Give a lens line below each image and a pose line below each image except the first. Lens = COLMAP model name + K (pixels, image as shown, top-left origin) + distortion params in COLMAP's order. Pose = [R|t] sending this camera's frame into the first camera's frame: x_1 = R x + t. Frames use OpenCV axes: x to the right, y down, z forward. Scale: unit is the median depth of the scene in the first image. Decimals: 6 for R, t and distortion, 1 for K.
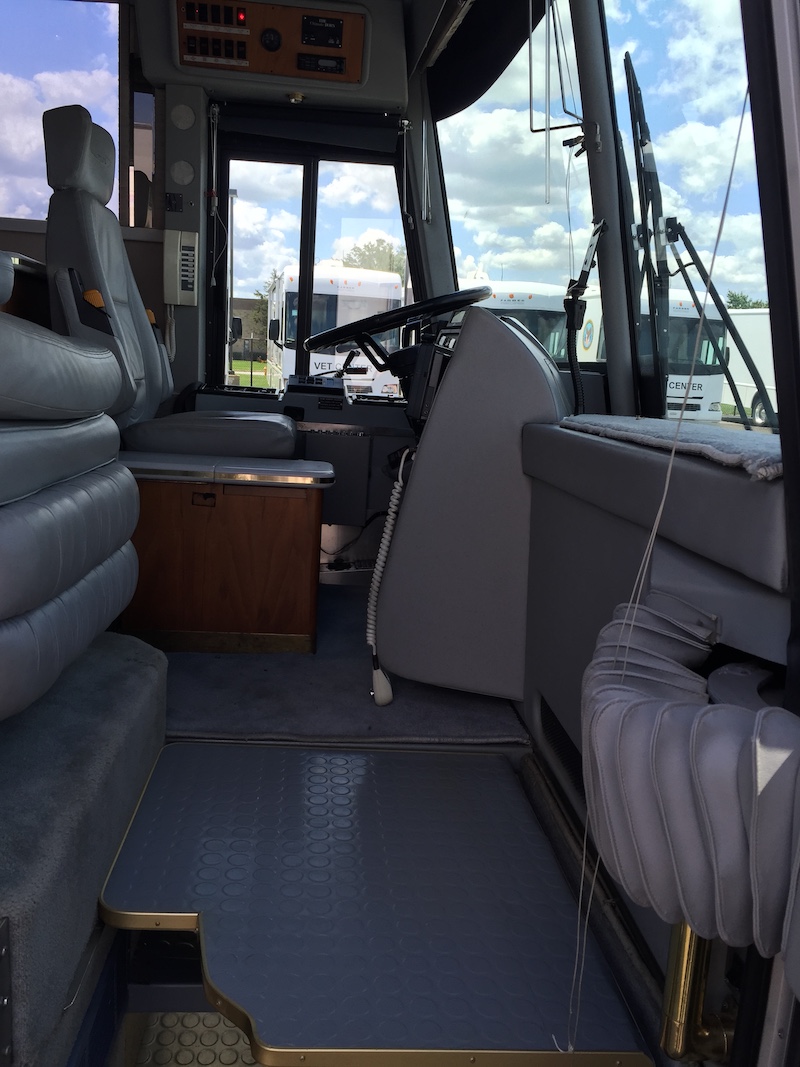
lens RADIAL K [[924.6, 0, 400.0], [0, 924.6, 533.5], [0, 0, 1]] dist [0.065993, -0.083928]
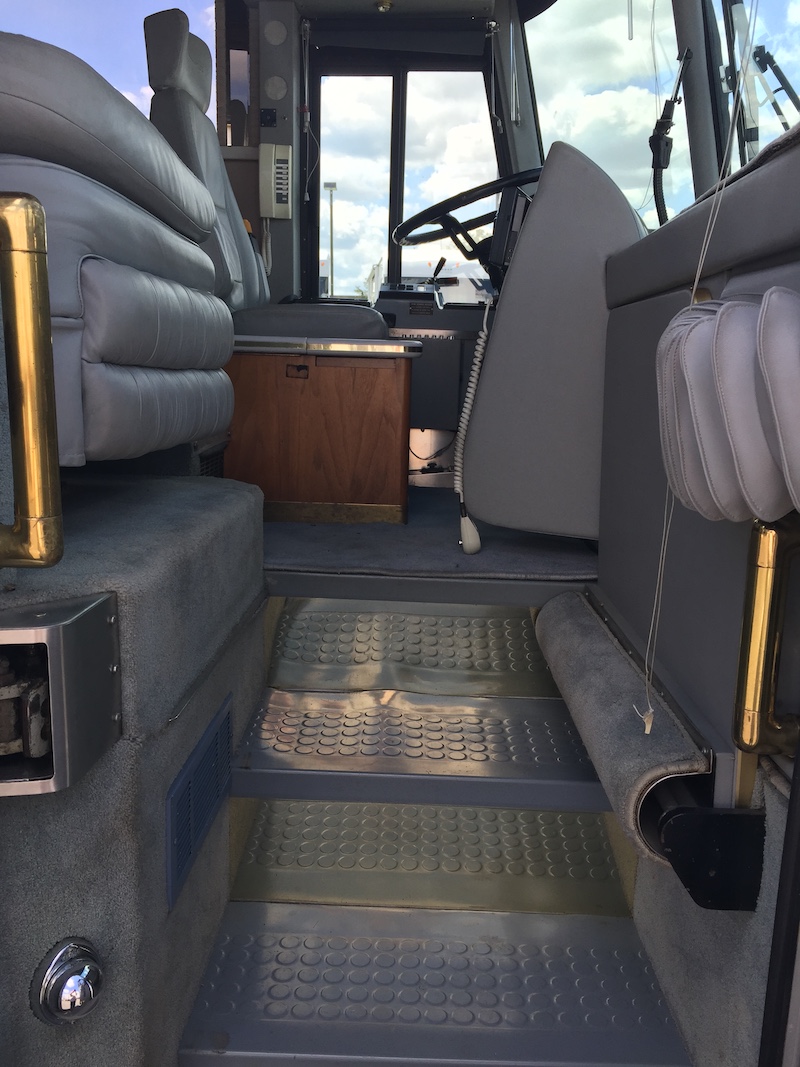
lens RADIAL K [[924.6, 0, 400.0], [0, 924.6, 533.5], [0, 0, 1]] dist [0.065993, -0.083928]
pose [[0.993824, -0.013060, -0.110197, 0.012002], [0.014114, 0.999862, 0.008791, 0.111659], [0.110067, -0.010292, 0.993871, -0.017598]]
